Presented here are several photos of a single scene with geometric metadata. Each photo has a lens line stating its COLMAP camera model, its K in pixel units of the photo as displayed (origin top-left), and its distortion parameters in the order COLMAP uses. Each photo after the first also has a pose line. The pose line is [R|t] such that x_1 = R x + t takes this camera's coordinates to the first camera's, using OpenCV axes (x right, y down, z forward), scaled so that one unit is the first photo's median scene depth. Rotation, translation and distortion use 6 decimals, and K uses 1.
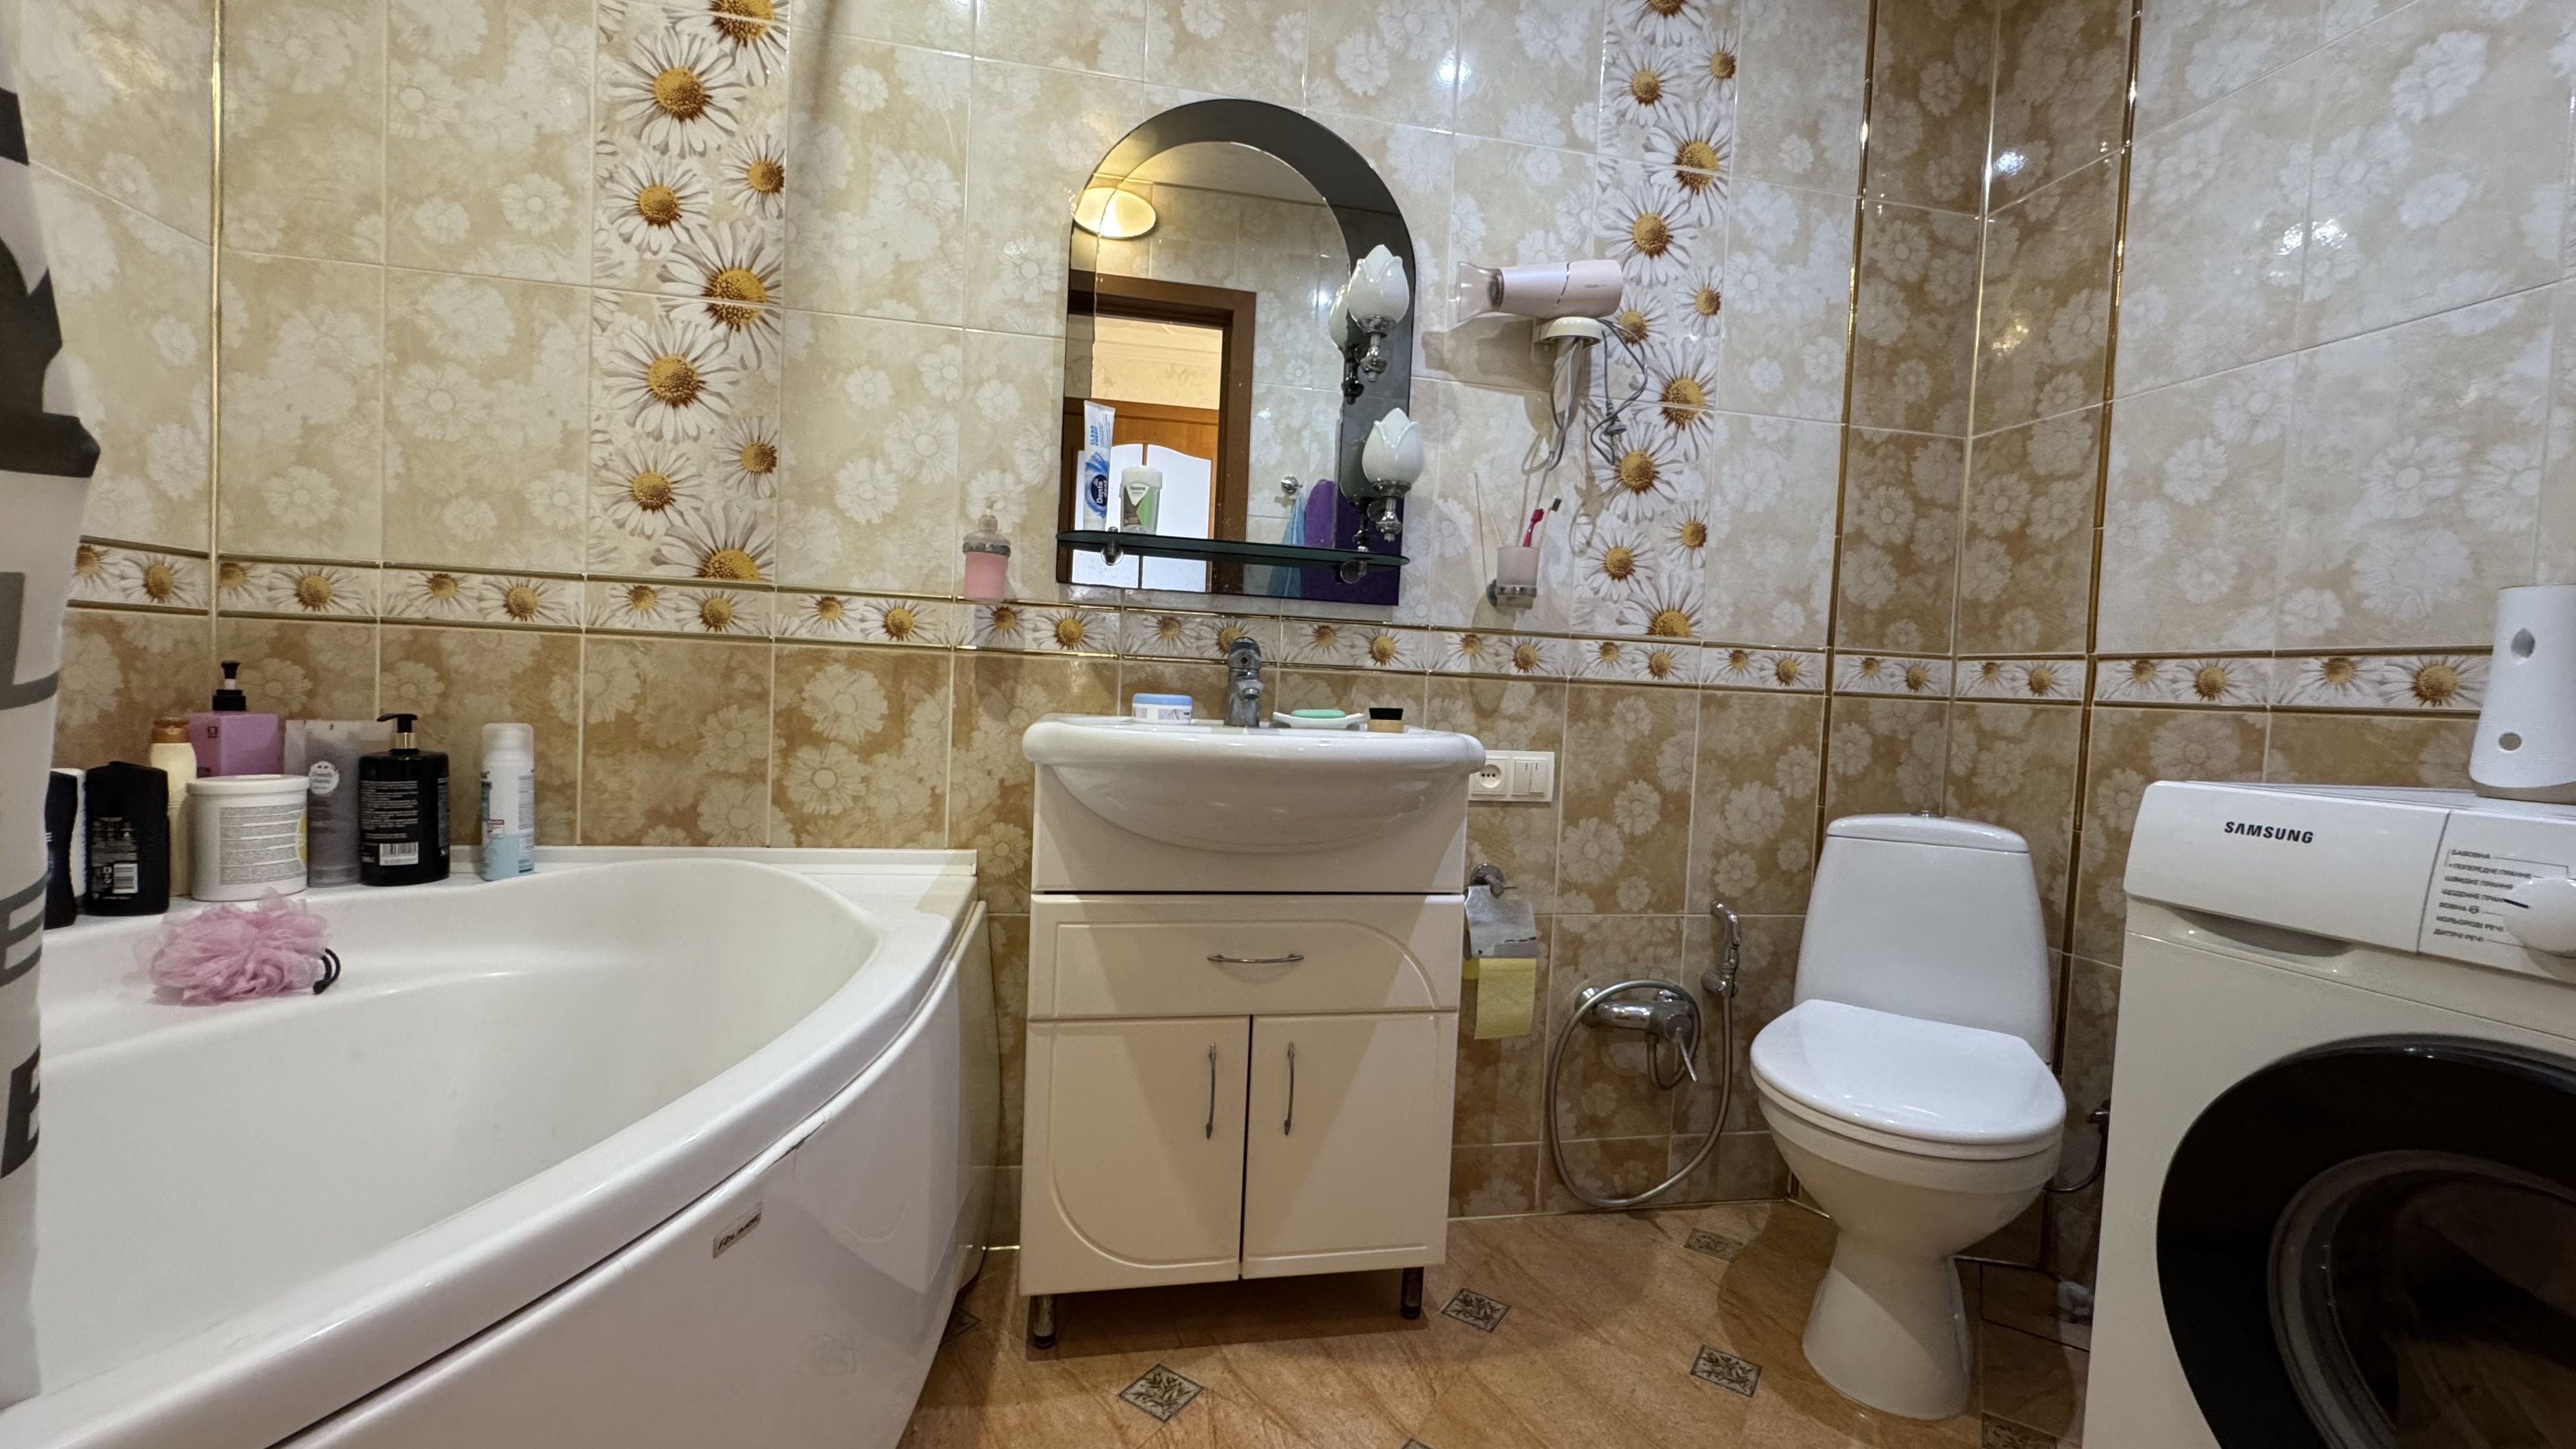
lens RADIAL K [[1026.6, 0, 1291.0], [0, 1026.6, 725.9], [0, 0, 1]] dist [-0.003730, 0.000837]
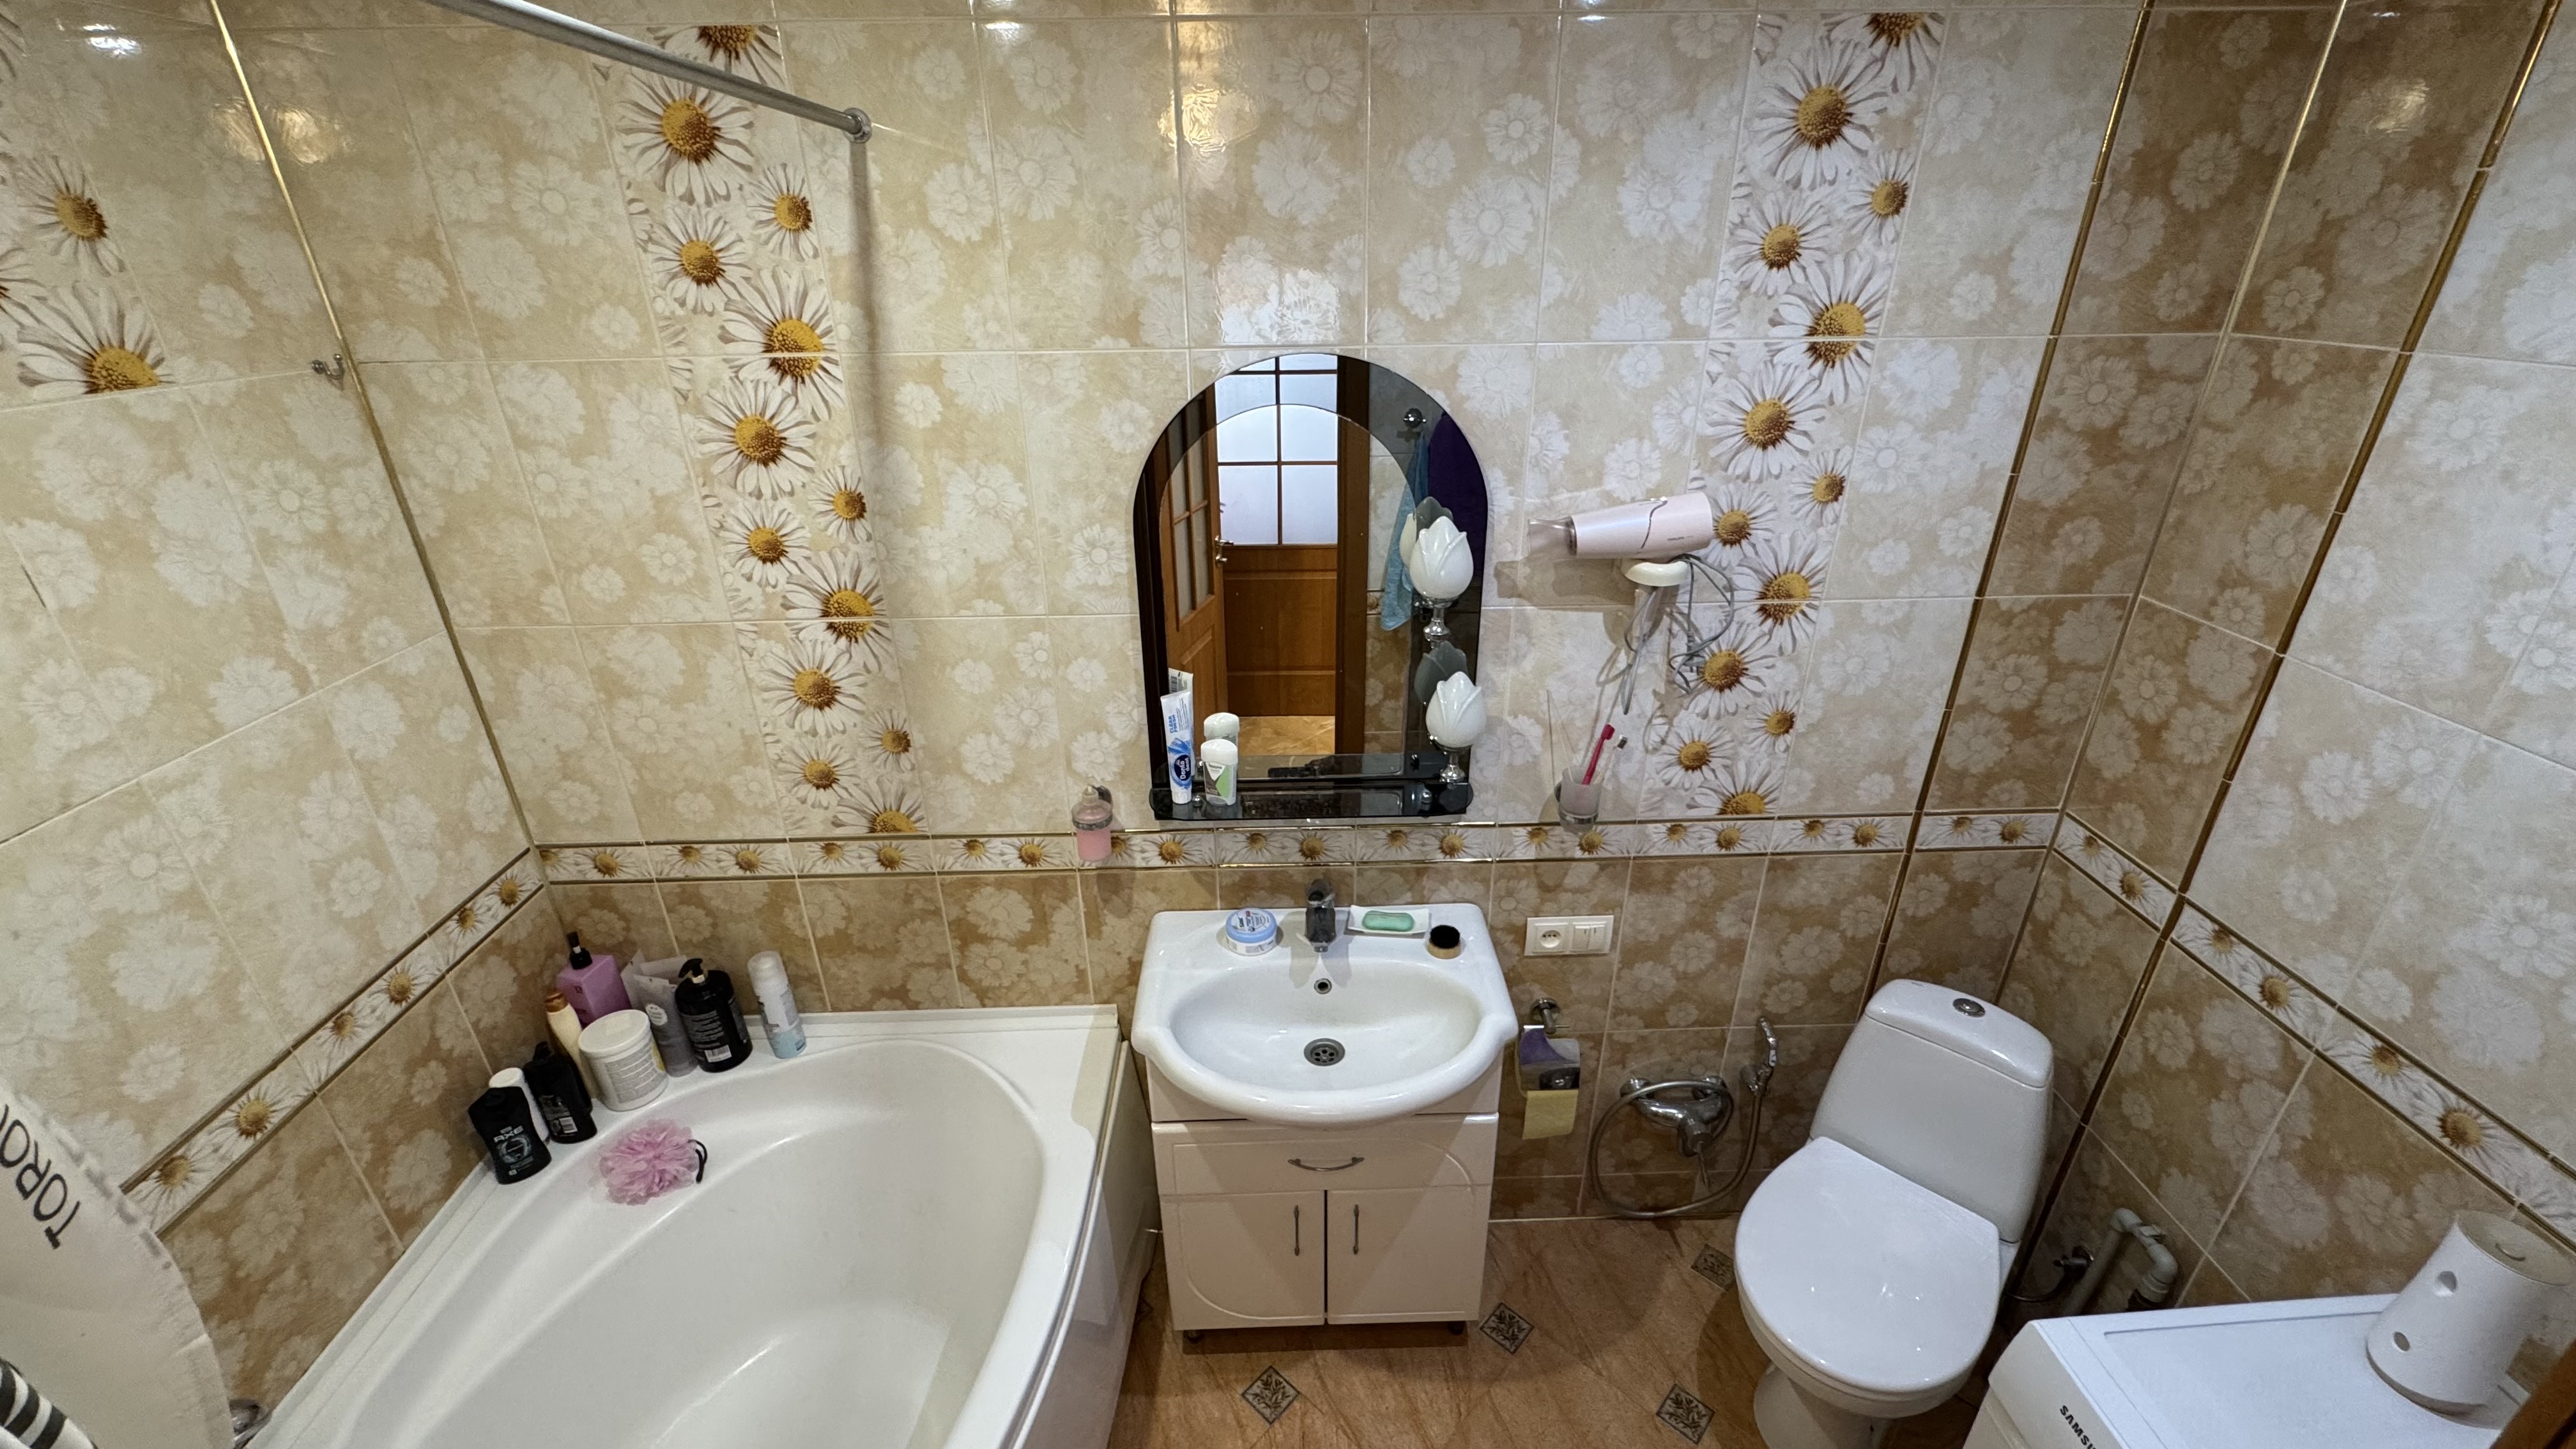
lens RADIAL K [[1026.6, 0, 1290.6], [0, 1026.6, 726.4], [0, 0, 1]] dist [-0.003730, 0.000837]
pose [[0.983303, 0.019243, -0.180957, 0.125460], [0.051844, 0.923561, 0.379931, -0.667567], [0.174436, -0.382969, 0.907142, 0.028475]]
